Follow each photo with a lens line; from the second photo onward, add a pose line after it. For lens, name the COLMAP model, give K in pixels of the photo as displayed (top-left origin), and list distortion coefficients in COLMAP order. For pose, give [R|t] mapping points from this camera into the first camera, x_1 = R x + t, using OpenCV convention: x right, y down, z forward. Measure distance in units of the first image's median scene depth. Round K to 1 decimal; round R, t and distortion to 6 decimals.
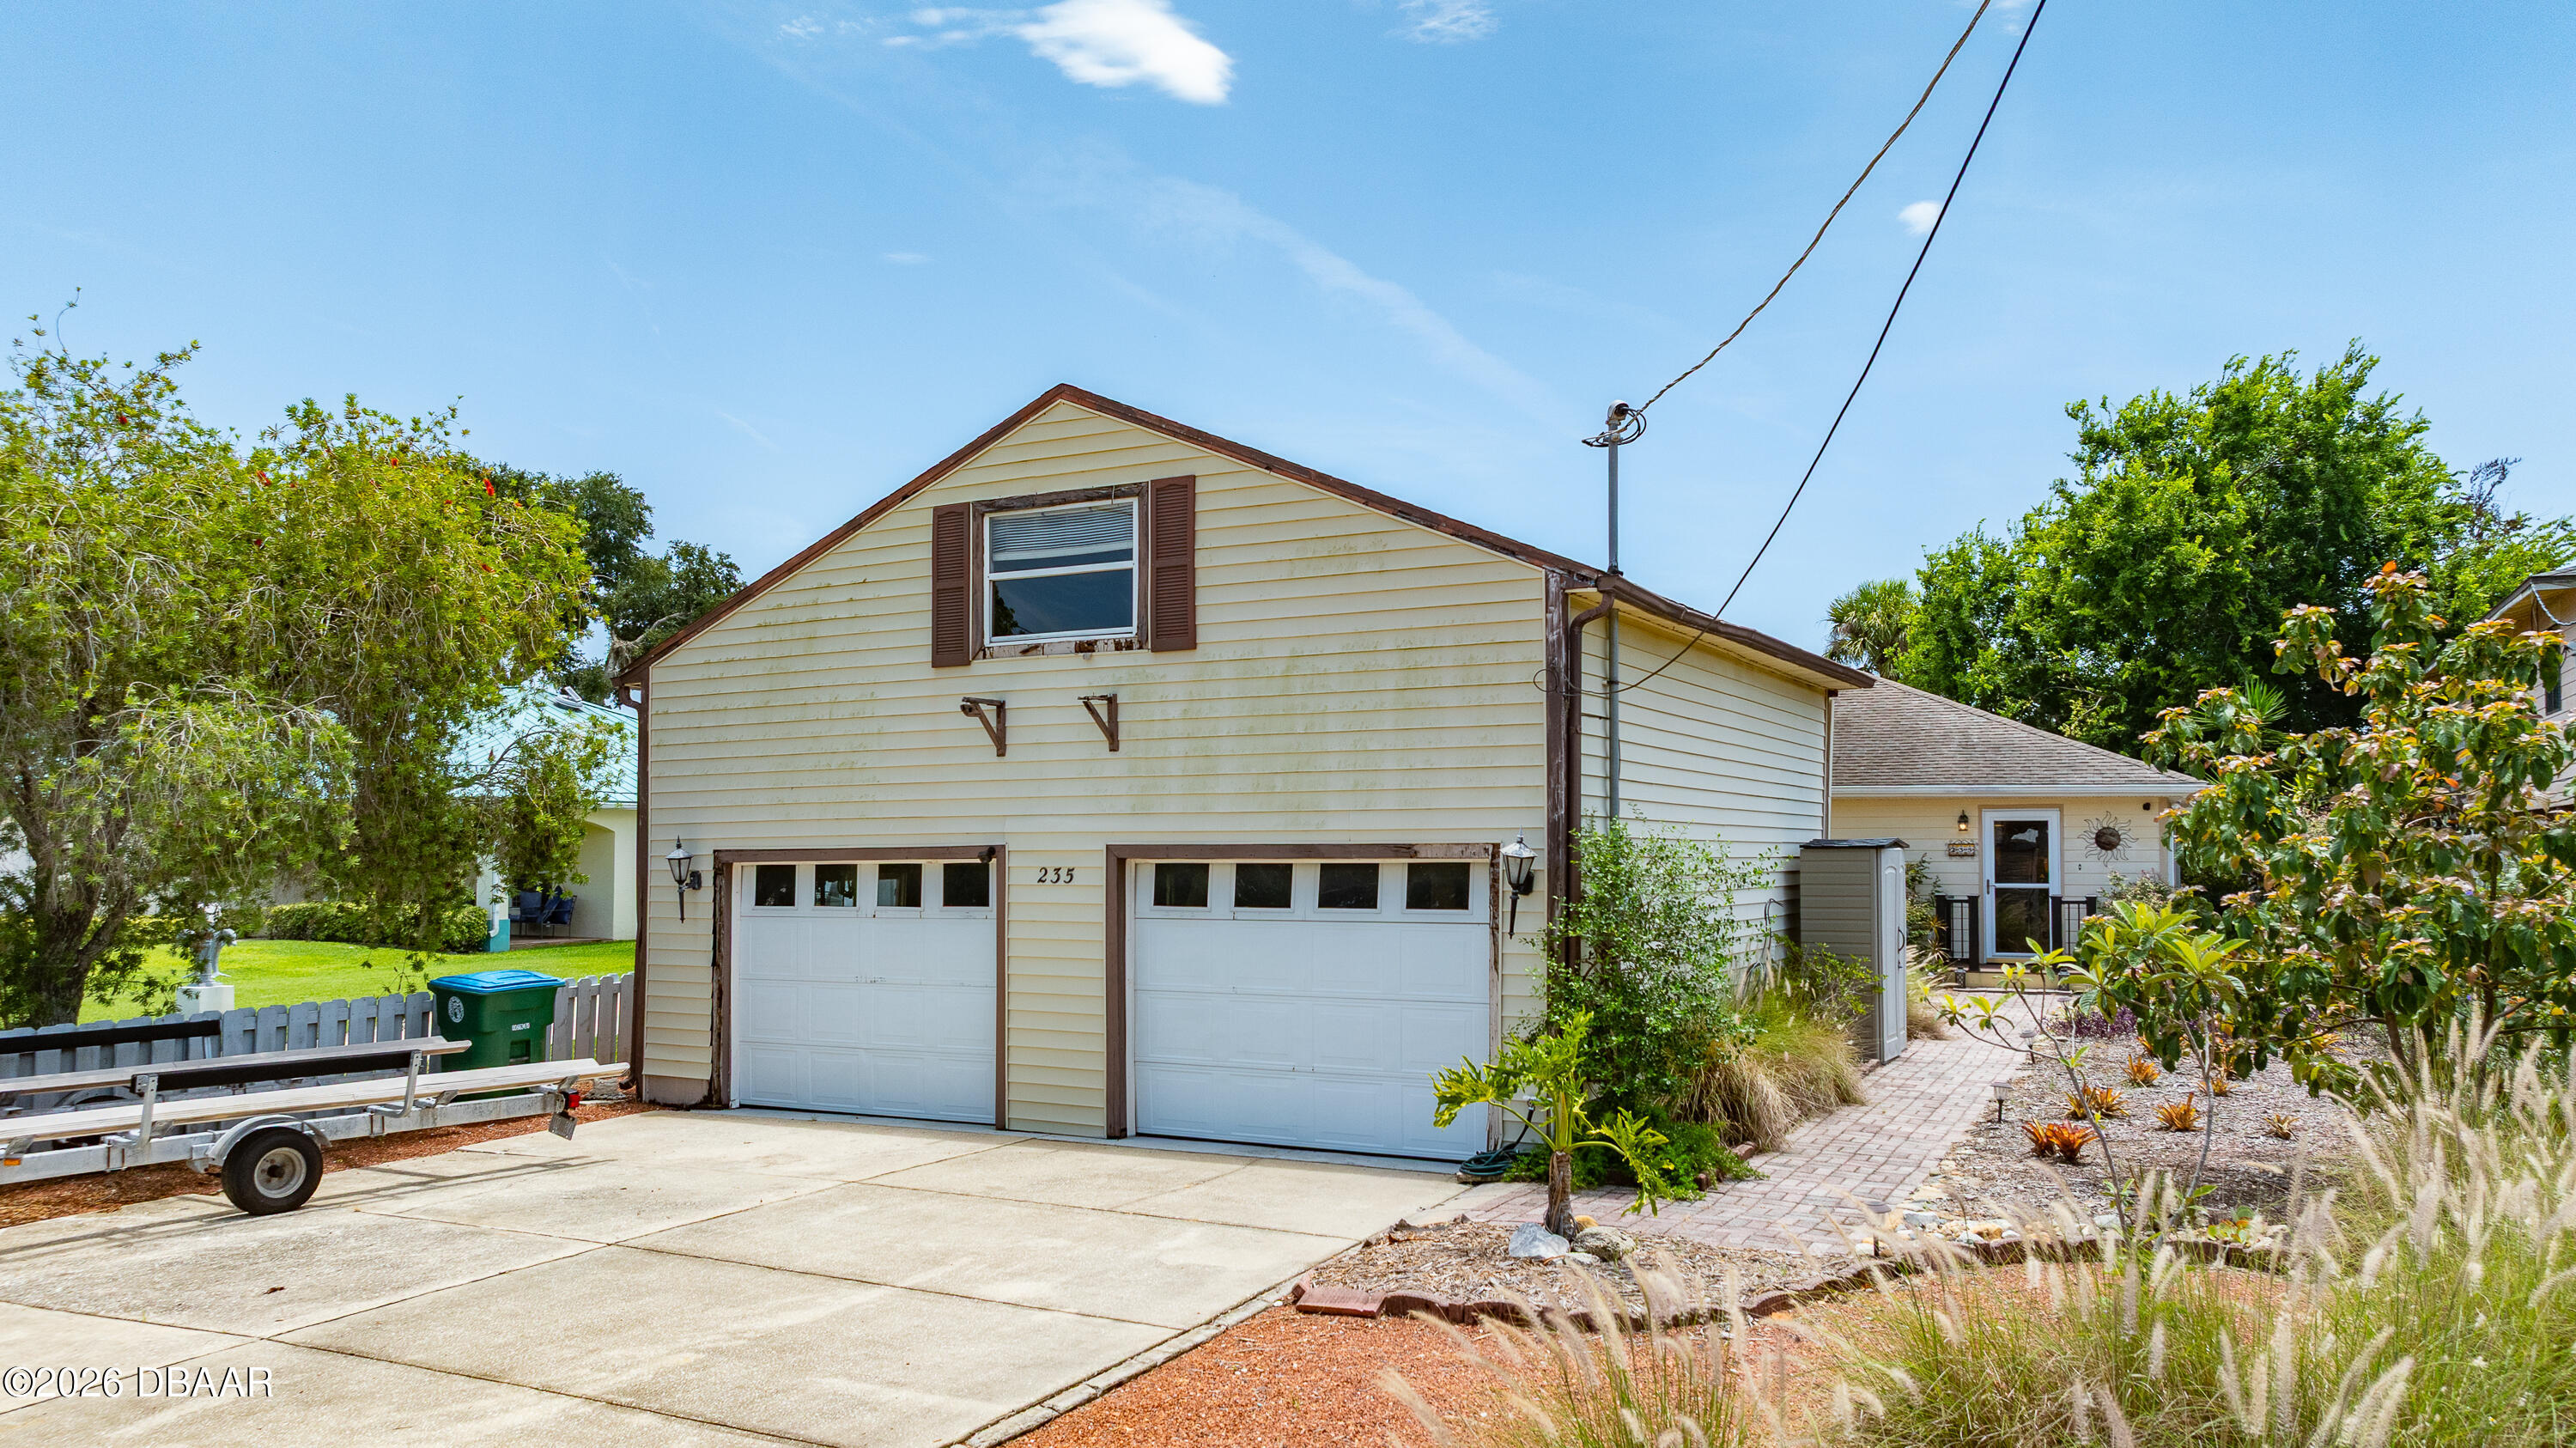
lens RADIAL K [[1787.8, 0, 1288.0], [0, 1787.8, 724.0], [0, 0, 1]] dist [-0.036427, 0.000949]
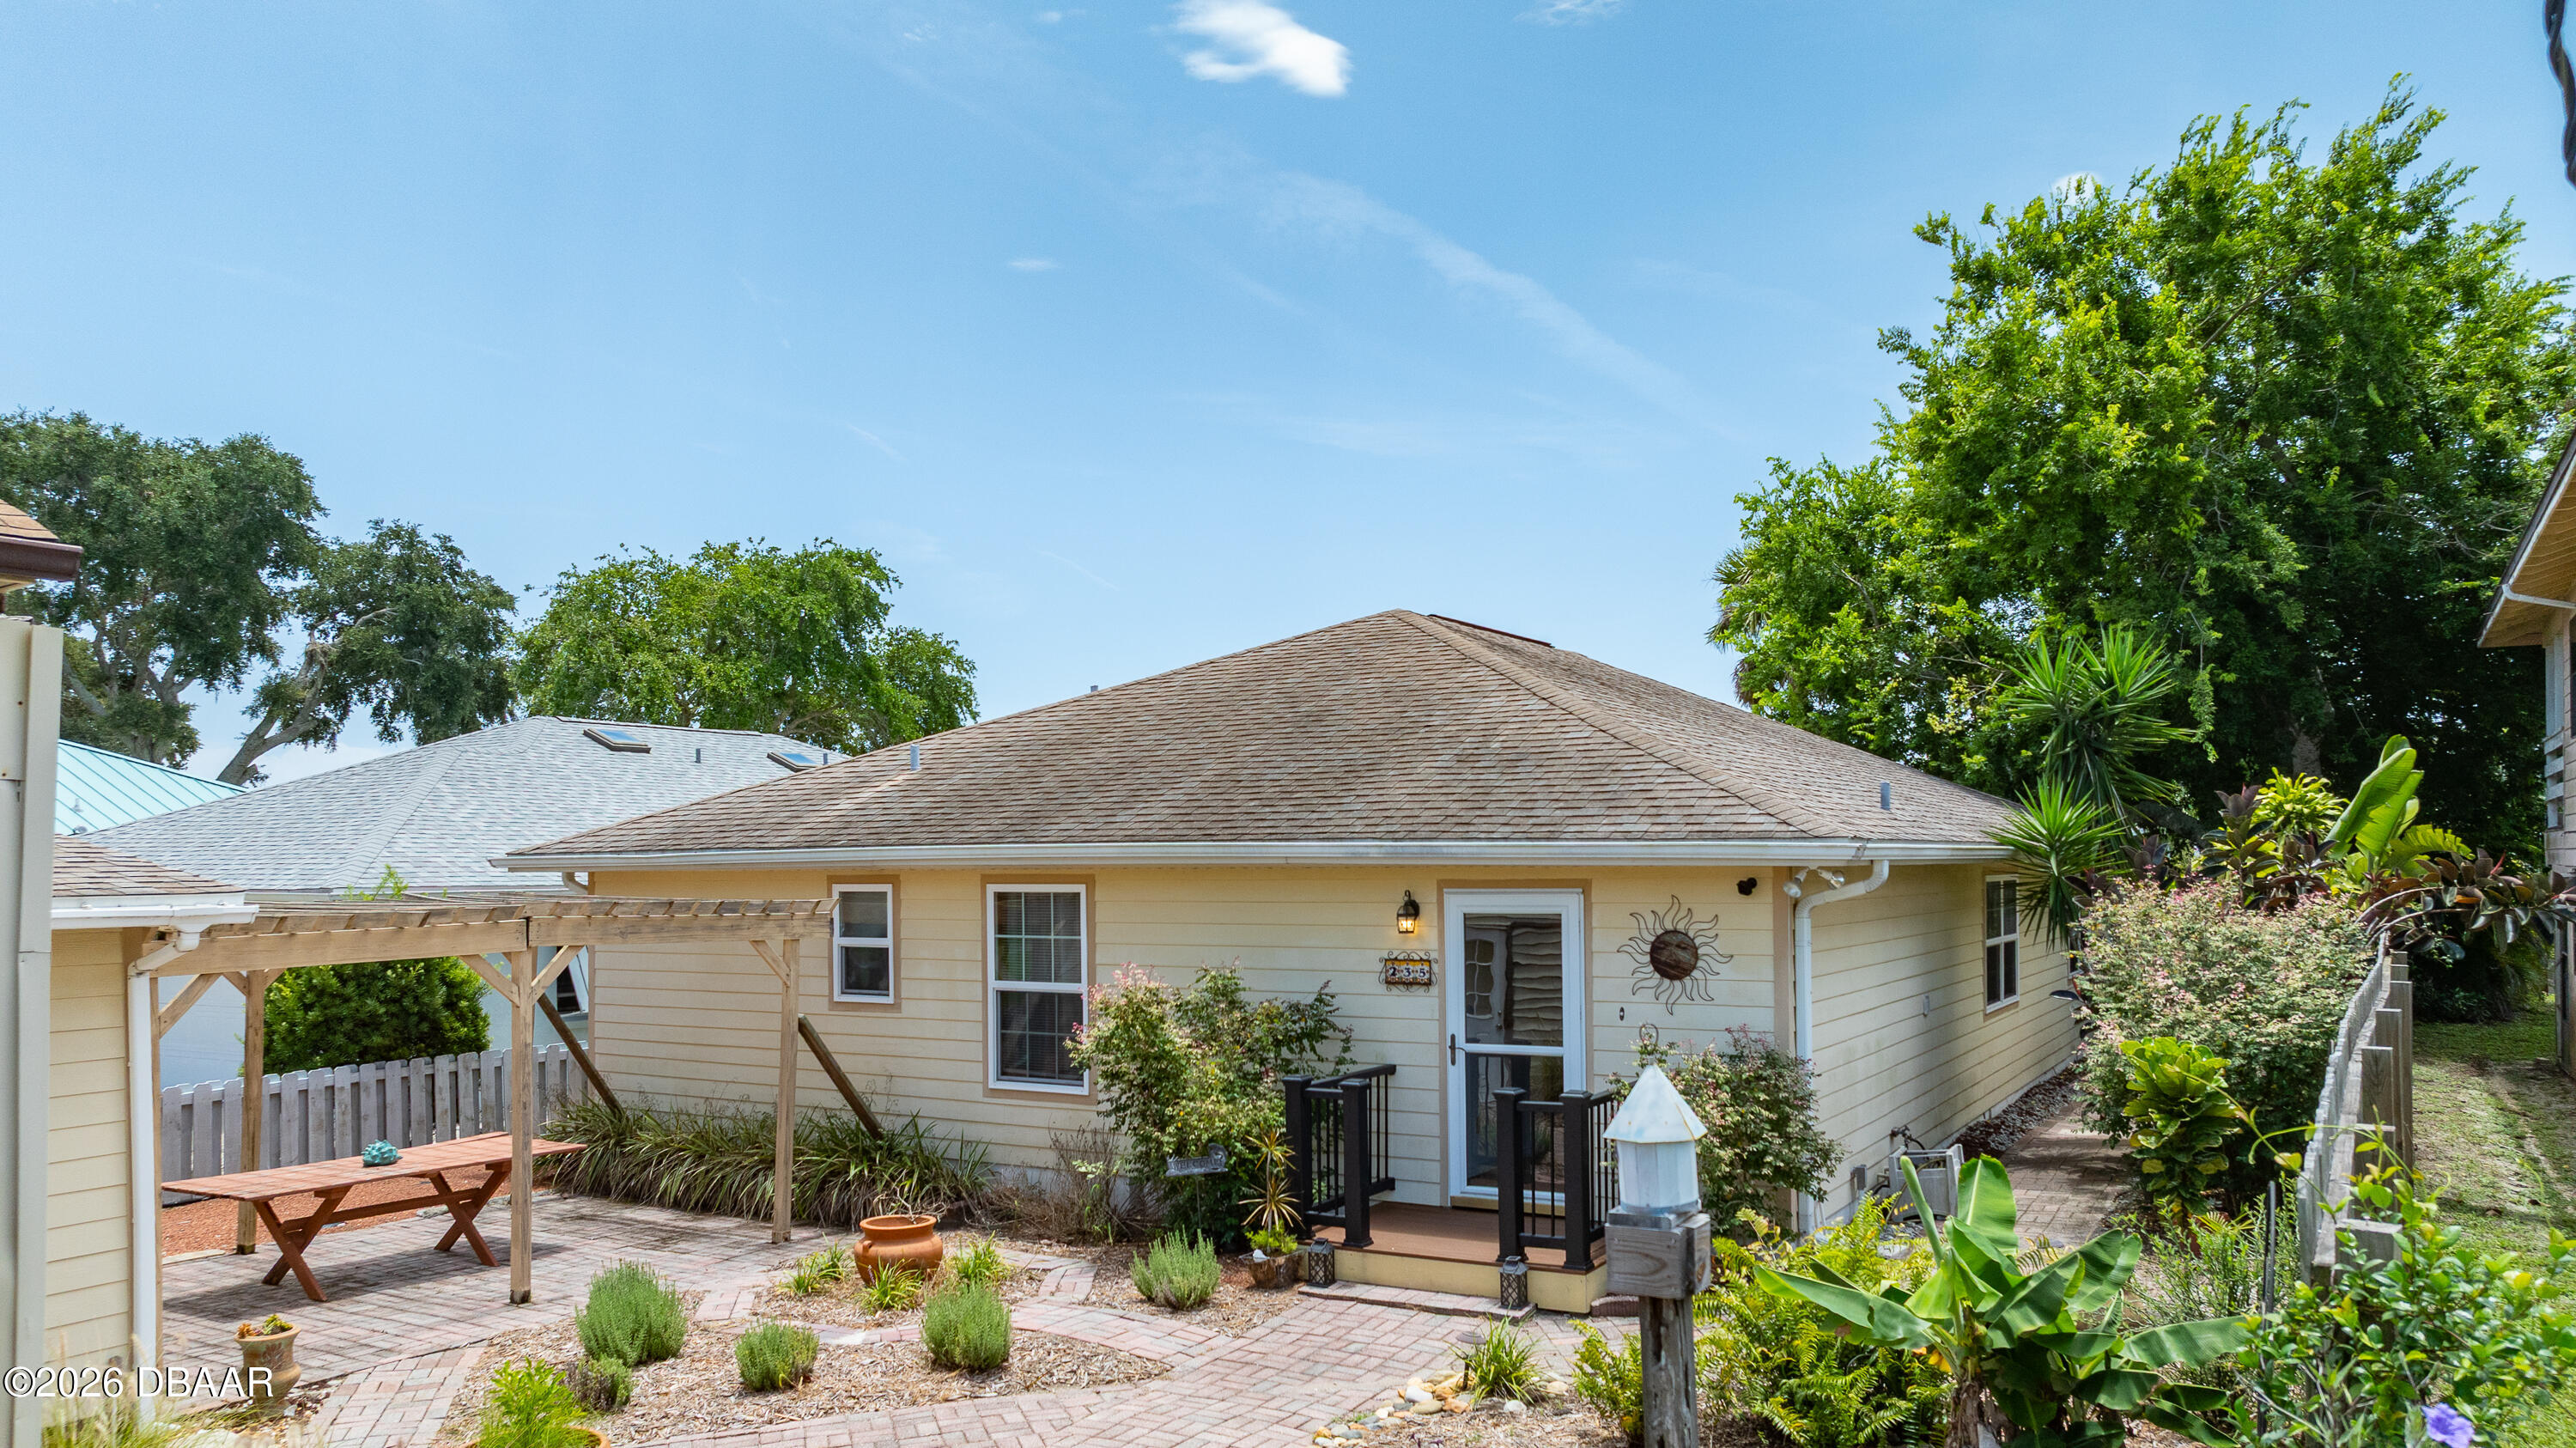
lens RADIAL K [[1834.2, 0, 1286.5], [0, 1834.2, 808.8], [0, 0, 1]] dist [0.006671, 0.001066]
pose [[0.998643, -0.013837, -0.050201, 0.247410], [0.016010, 0.998940, 0.043151, 0.002108], [0.049551, -0.043896, 0.997807, 0.328405]]
